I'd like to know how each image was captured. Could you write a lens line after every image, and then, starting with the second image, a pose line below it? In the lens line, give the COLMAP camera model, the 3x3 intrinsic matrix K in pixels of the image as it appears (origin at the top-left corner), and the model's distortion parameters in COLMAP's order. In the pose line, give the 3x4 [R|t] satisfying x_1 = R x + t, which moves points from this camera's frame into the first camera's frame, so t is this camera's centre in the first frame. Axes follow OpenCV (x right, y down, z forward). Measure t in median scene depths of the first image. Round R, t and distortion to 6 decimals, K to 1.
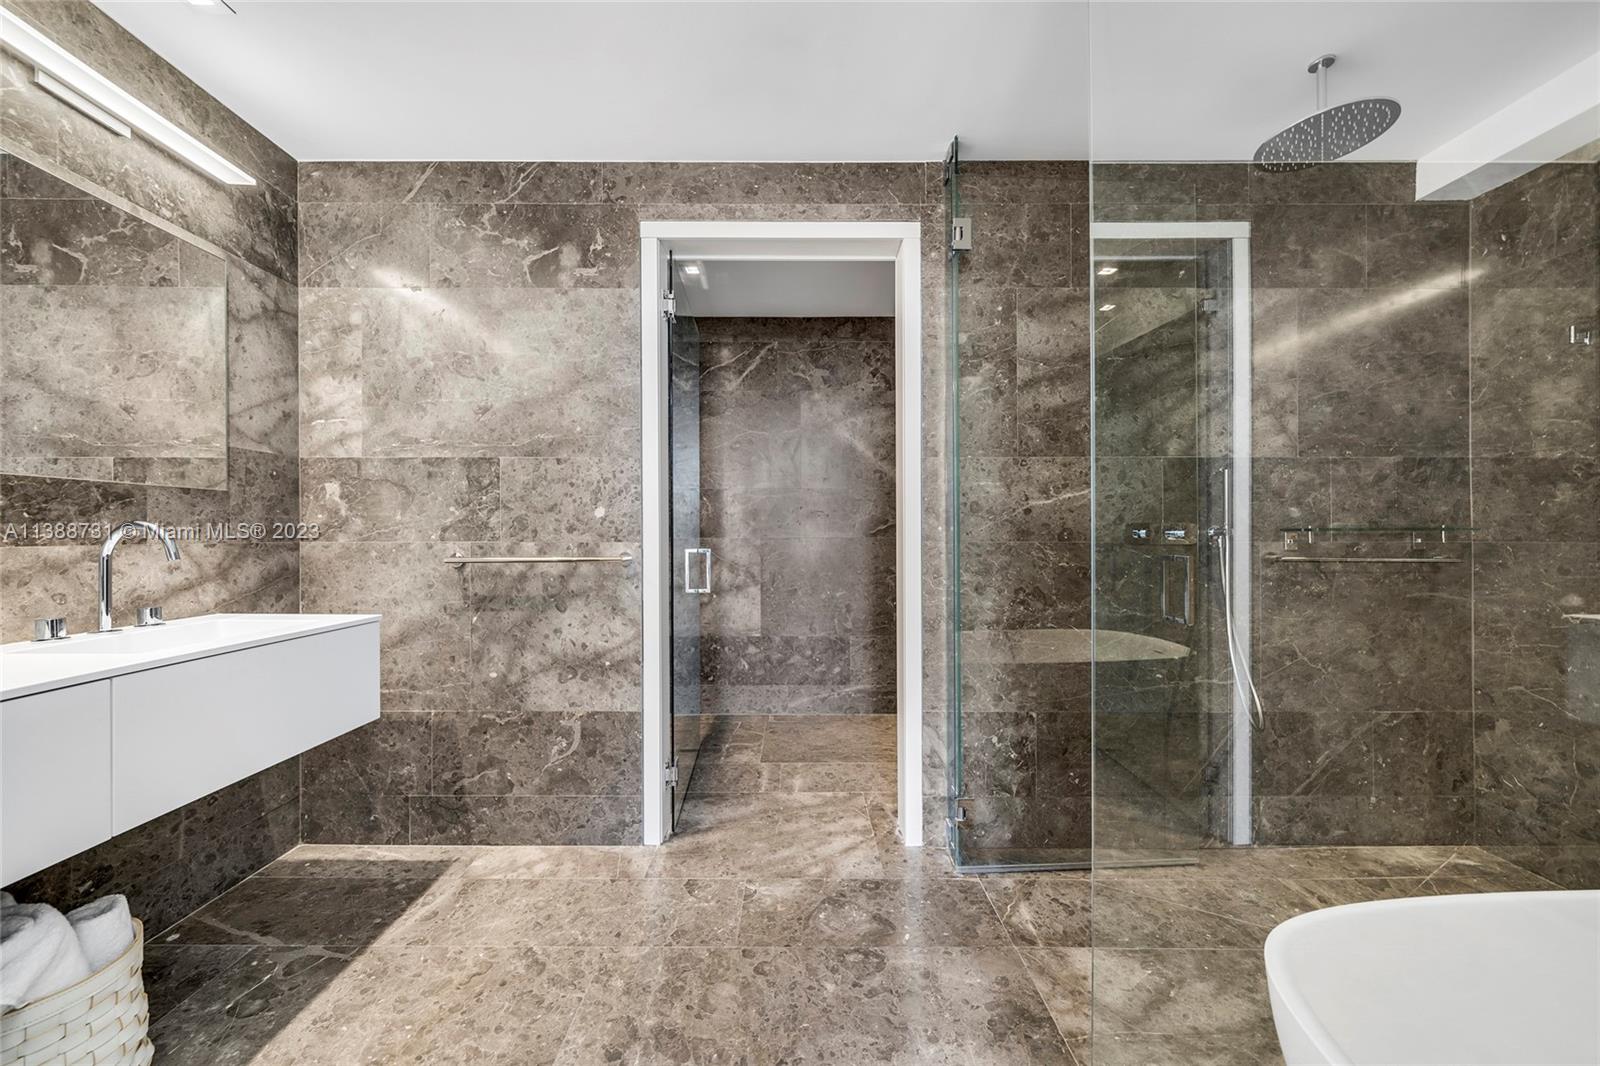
lens RADIAL K [[547.8, 0, 799.7], [0, 547.8, 533.3], [0, 0, 1]] dist [0.000649, -0.000358]
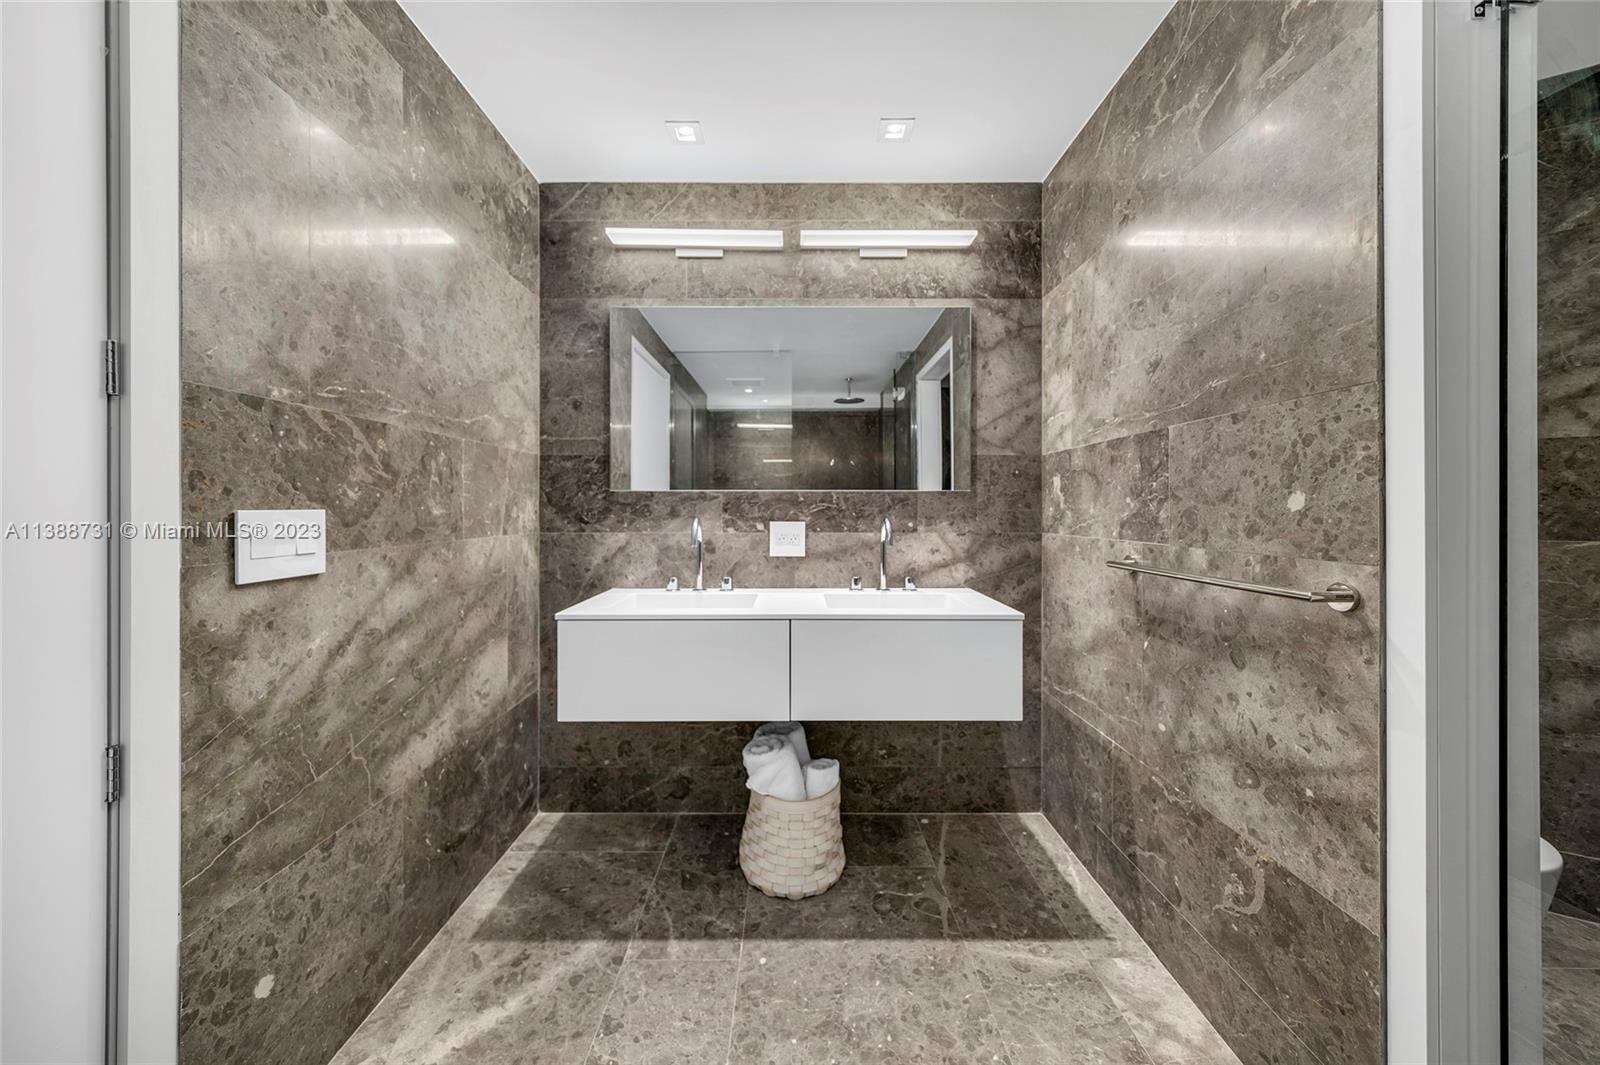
lens RADIAL K [[547.8, 0, 802.9], [0, 547.8, 506.0], [0, 0, 1]] dist [0.000649, -0.000358]
pose [[-0.005630, -0.005247, -0.999970, 0.175662], [-0.001148, 0.999986, -0.005241, -0.031502], [0.999983, 0.001118, -0.005636, 0.538532]]
